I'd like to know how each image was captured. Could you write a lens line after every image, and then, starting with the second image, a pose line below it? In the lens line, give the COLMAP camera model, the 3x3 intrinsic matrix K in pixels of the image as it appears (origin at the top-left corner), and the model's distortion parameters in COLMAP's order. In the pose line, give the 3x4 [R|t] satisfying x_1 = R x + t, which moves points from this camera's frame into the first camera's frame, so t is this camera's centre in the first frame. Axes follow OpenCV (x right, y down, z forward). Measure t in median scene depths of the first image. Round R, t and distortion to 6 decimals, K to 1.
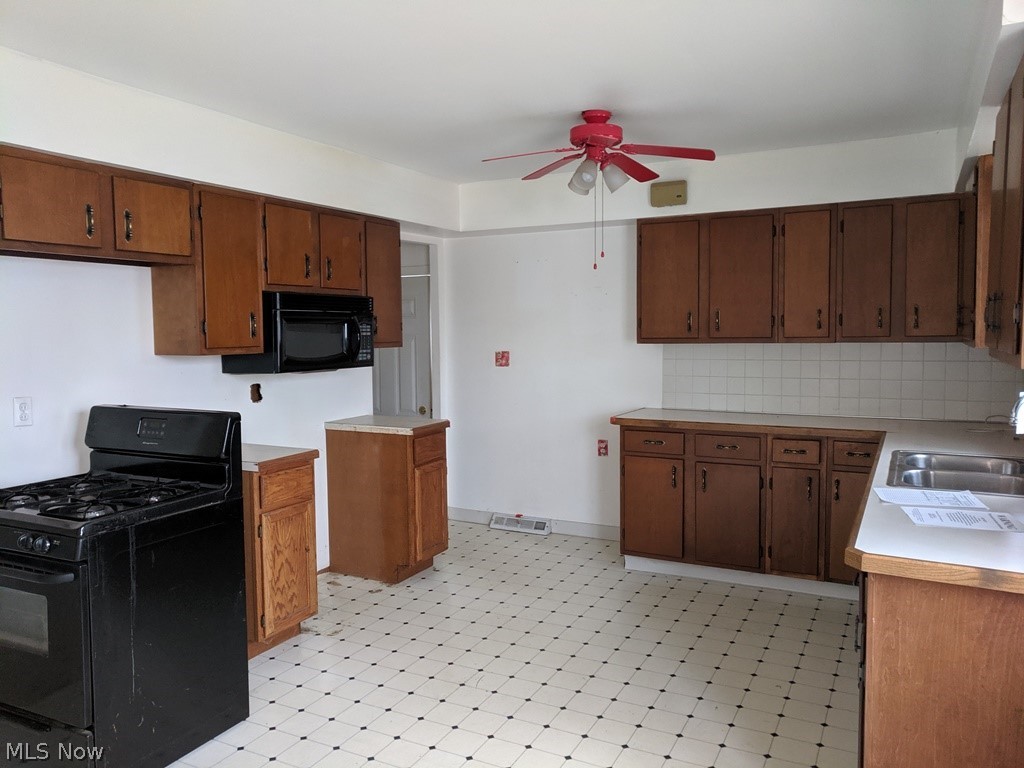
lens RADIAL K [[752.4, 0, 512.0], [0, 752.4, 384.0], [0, 0, 1]] dist [-0.049203, 0.058906]
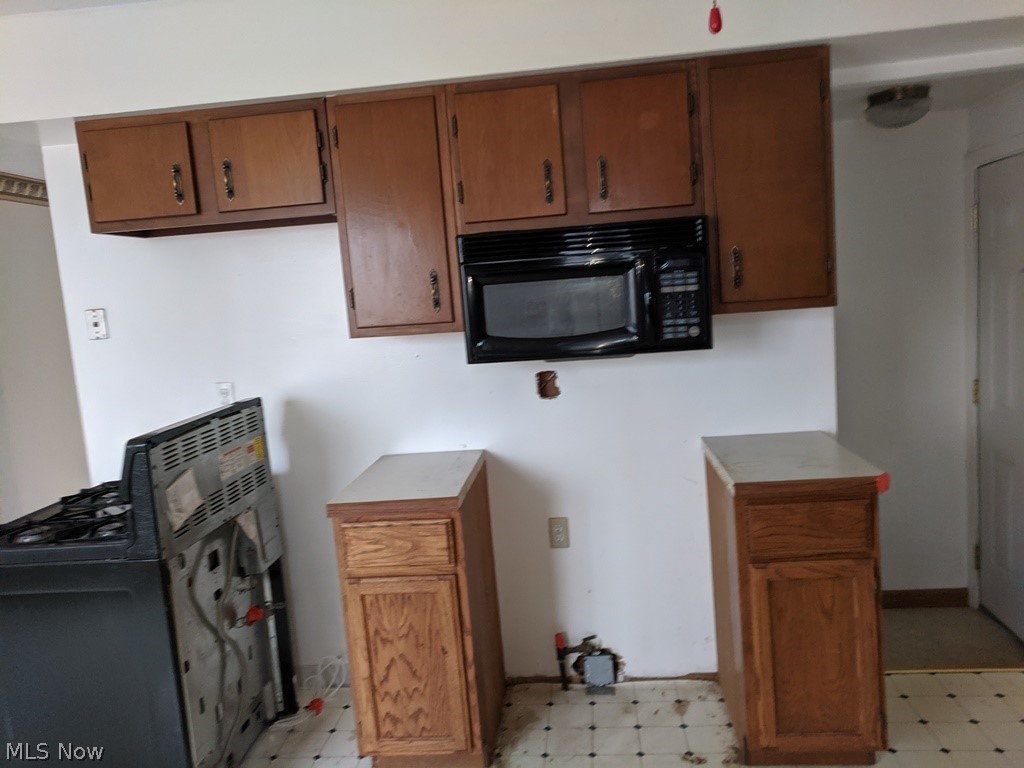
lens RADIAL K [[752.4, 0, 512.0], [0, 752.4, 384.0], [0, 0, 1]] dist [-0.049203, 0.058906]
pose [[0.373220, 0.088392, -0.923522, 0.274291], [-0.002561, 0.995545, 0.094250, -0.053623], [0.927739, -0.032811, 0.371784, 0.749089]]
